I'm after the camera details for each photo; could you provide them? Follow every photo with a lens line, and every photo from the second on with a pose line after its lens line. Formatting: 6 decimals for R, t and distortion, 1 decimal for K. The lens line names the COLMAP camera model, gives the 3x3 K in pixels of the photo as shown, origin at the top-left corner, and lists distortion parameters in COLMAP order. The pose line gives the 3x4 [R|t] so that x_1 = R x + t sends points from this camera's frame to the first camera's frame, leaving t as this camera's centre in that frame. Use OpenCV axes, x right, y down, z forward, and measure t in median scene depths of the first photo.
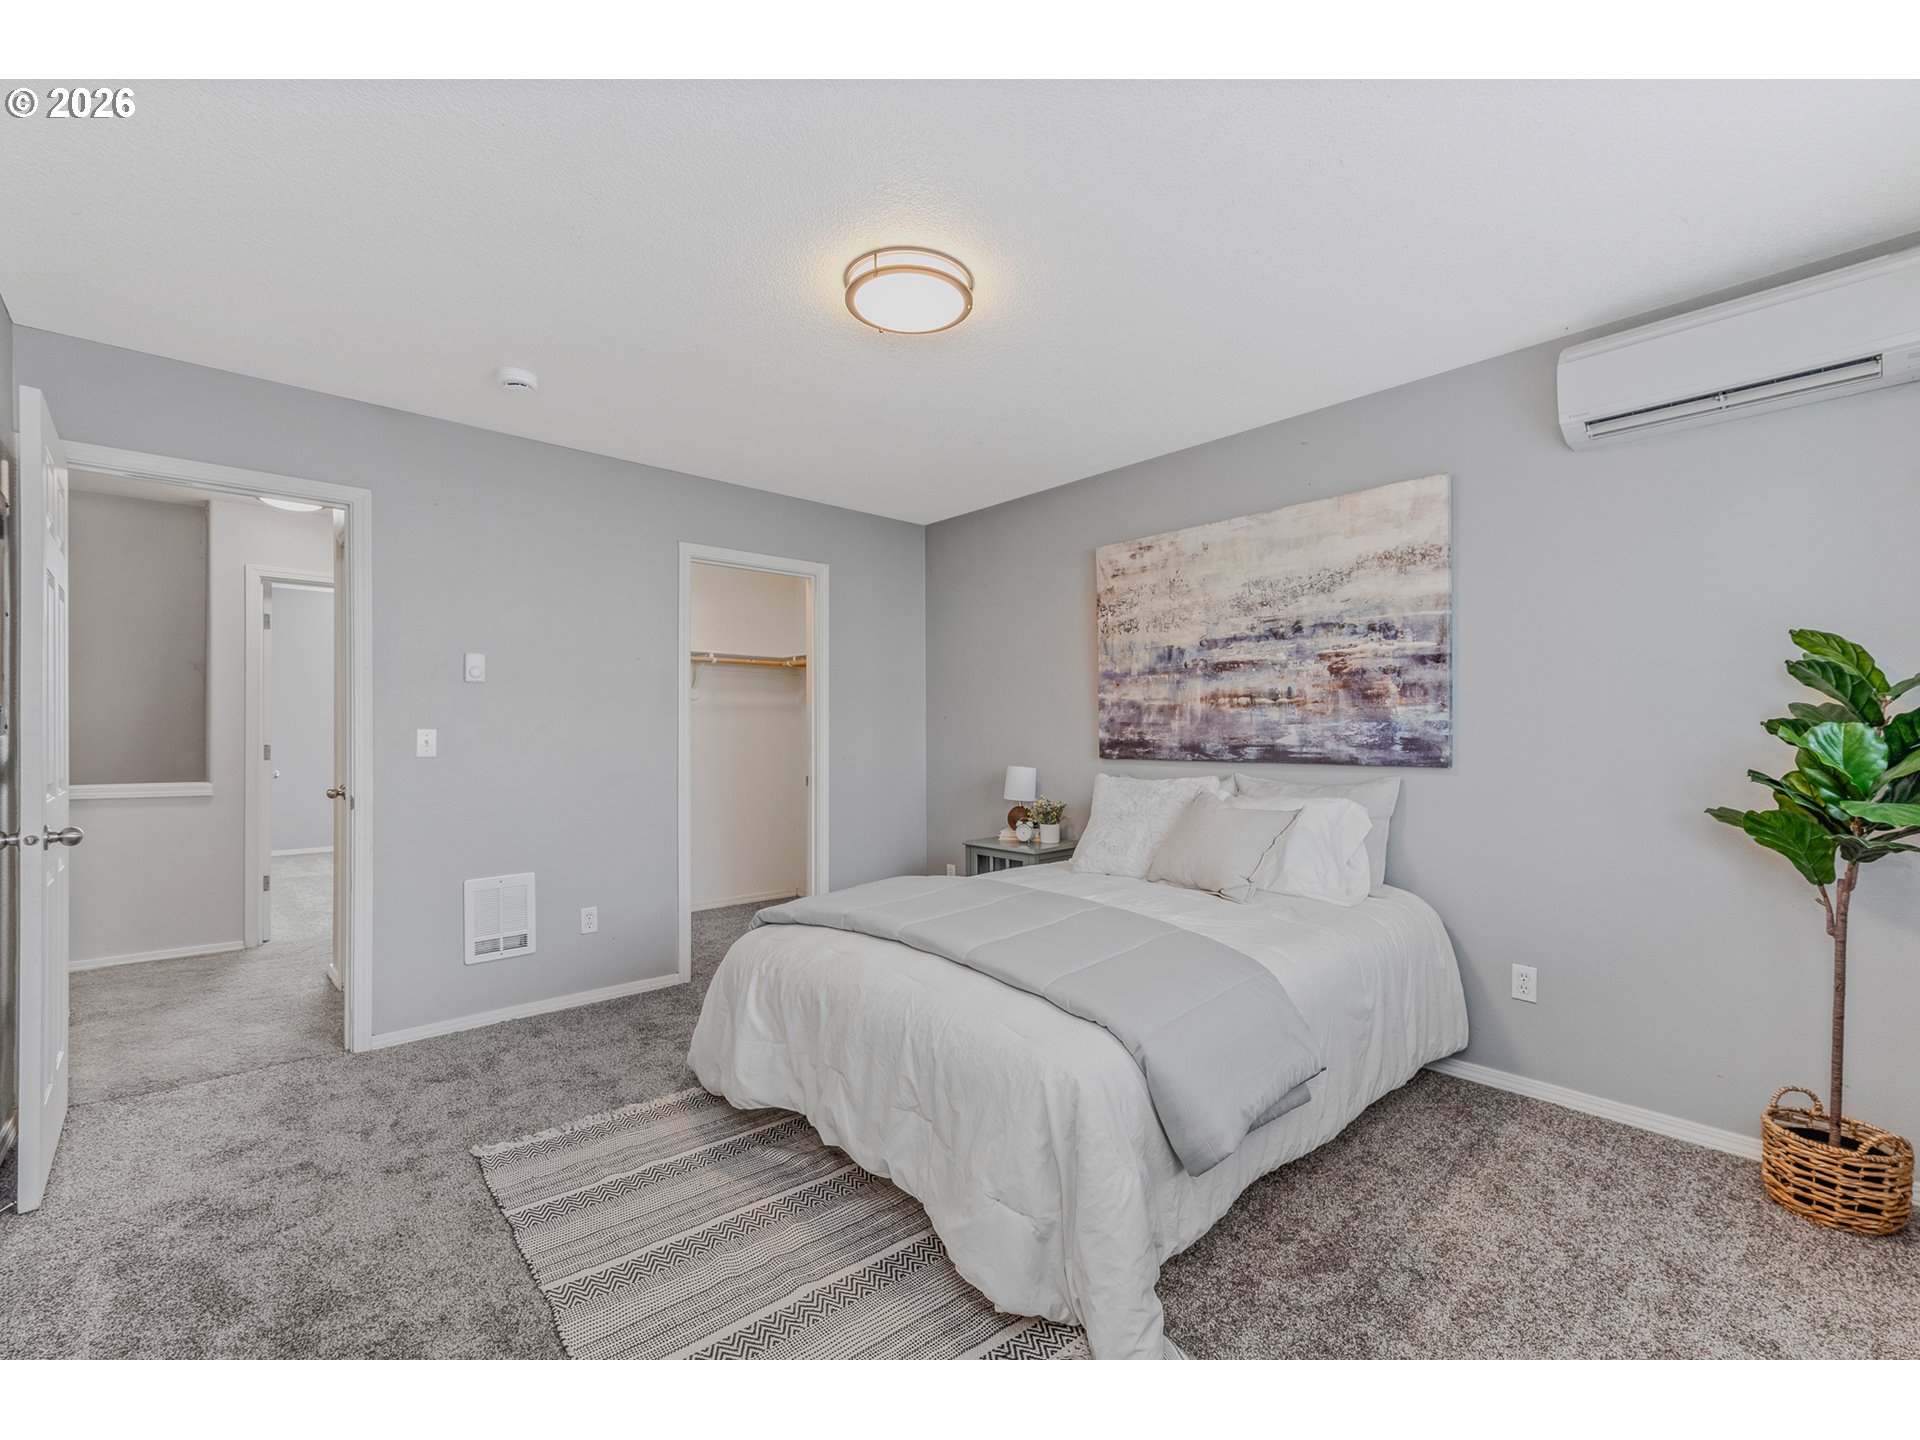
lens RADIAL K [[836.3, 0, 957.0], [0, 836.3, 729.5], [0, 0, 1]] dist [0.014318, 0.000665]
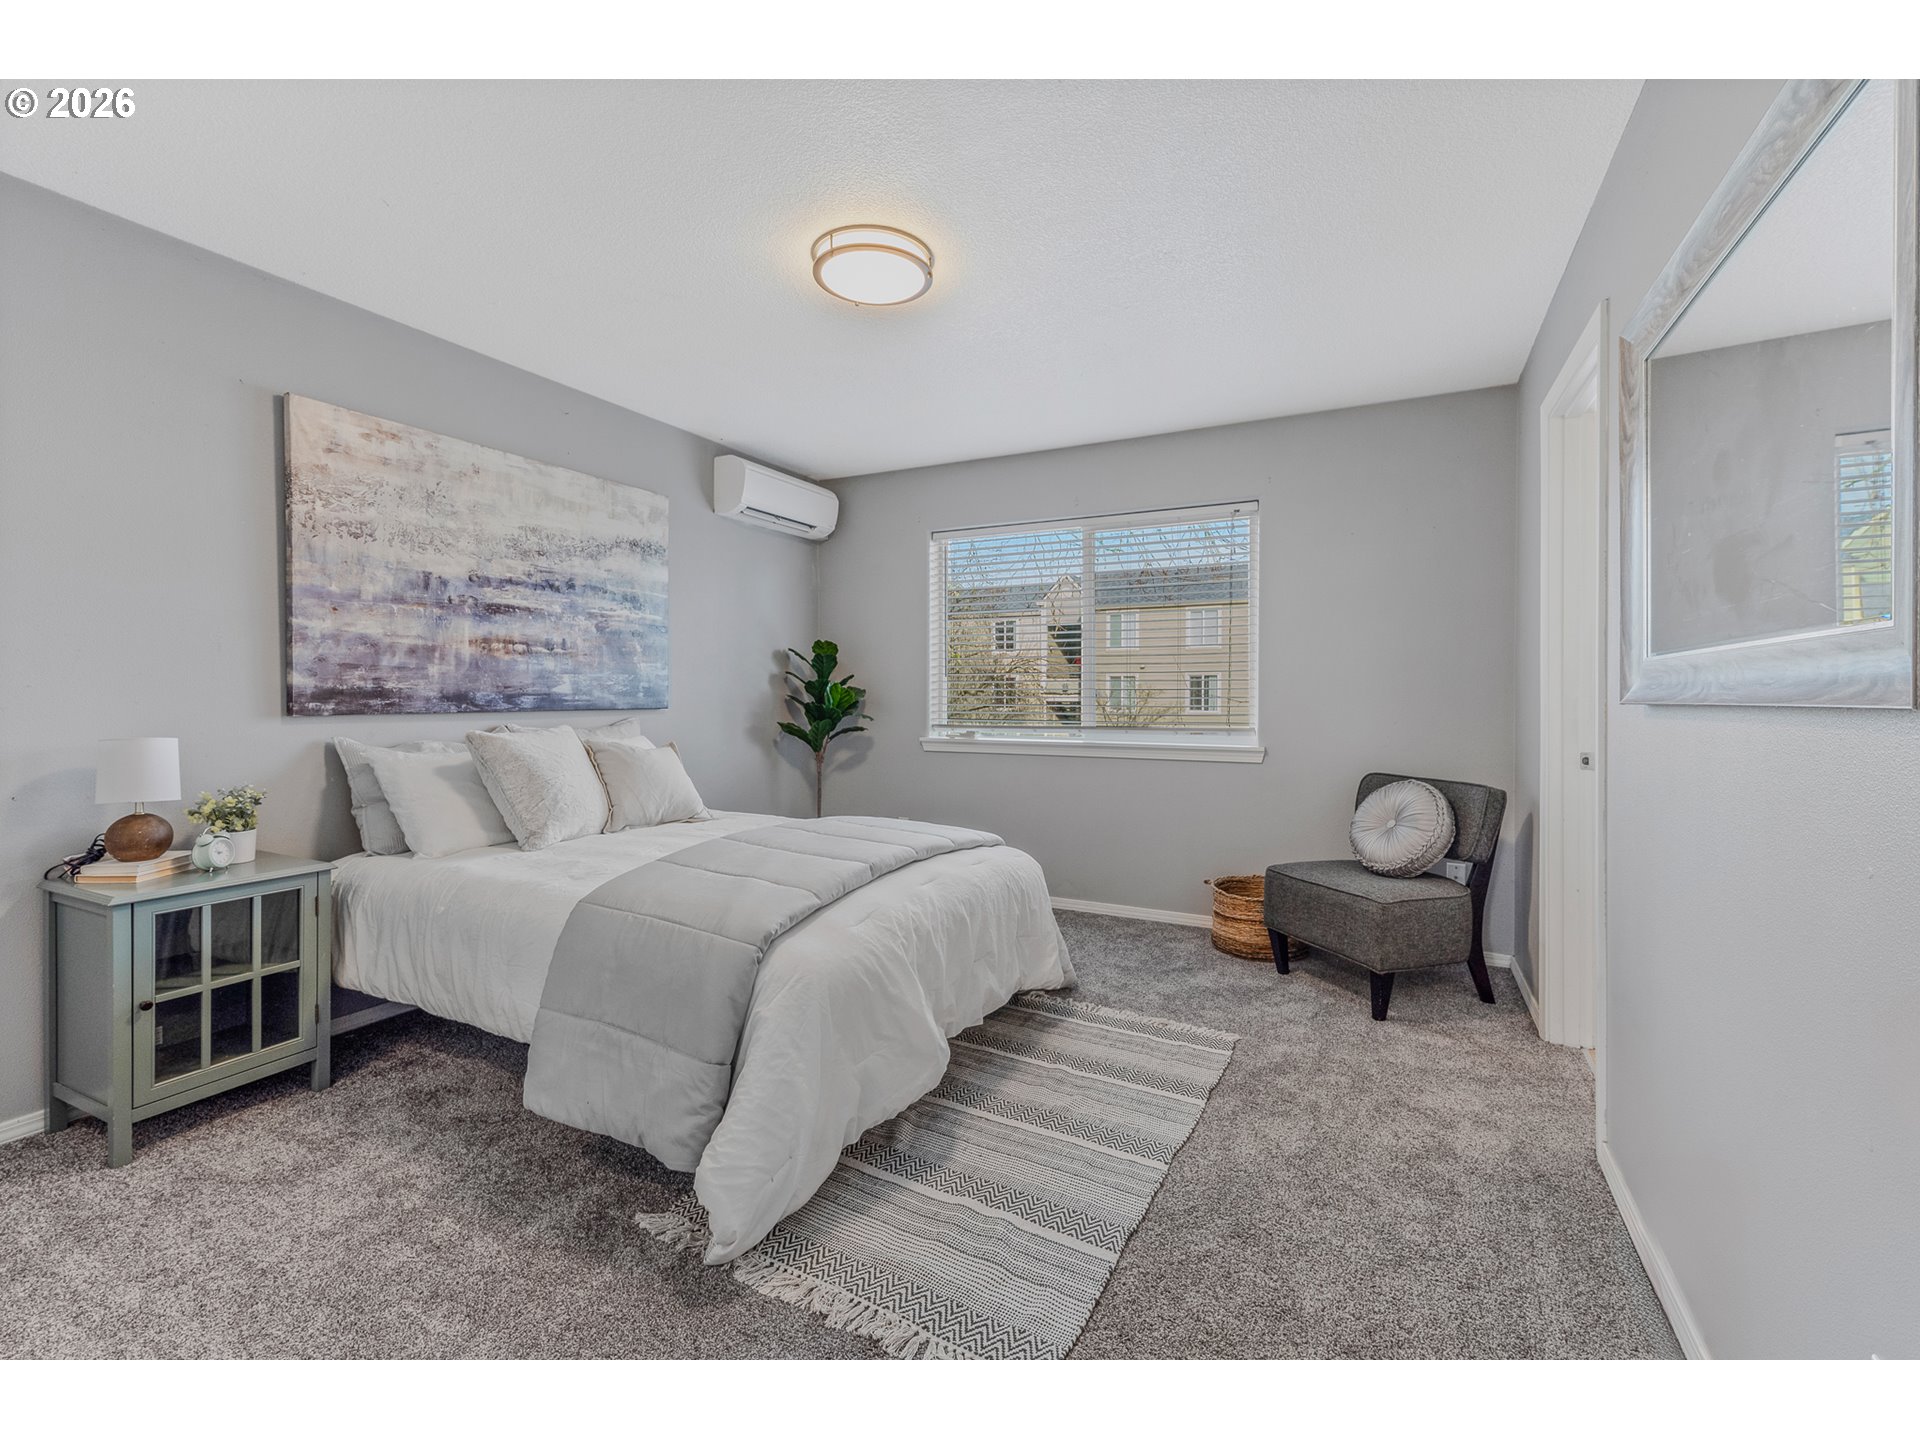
lens RADIAL K [[836.3, 0, 953.7], [0, 836.3, 704.6], [0, 0, 1]] dist [0.014318, 0.000665]
pose [[-0.354594, -0.009953, 0.934967, -0.723920], [-0.004168, 0.999950, 0.009064, 0.019713], [-0.935011, -0.000683, -0.354618, 0.856516]]
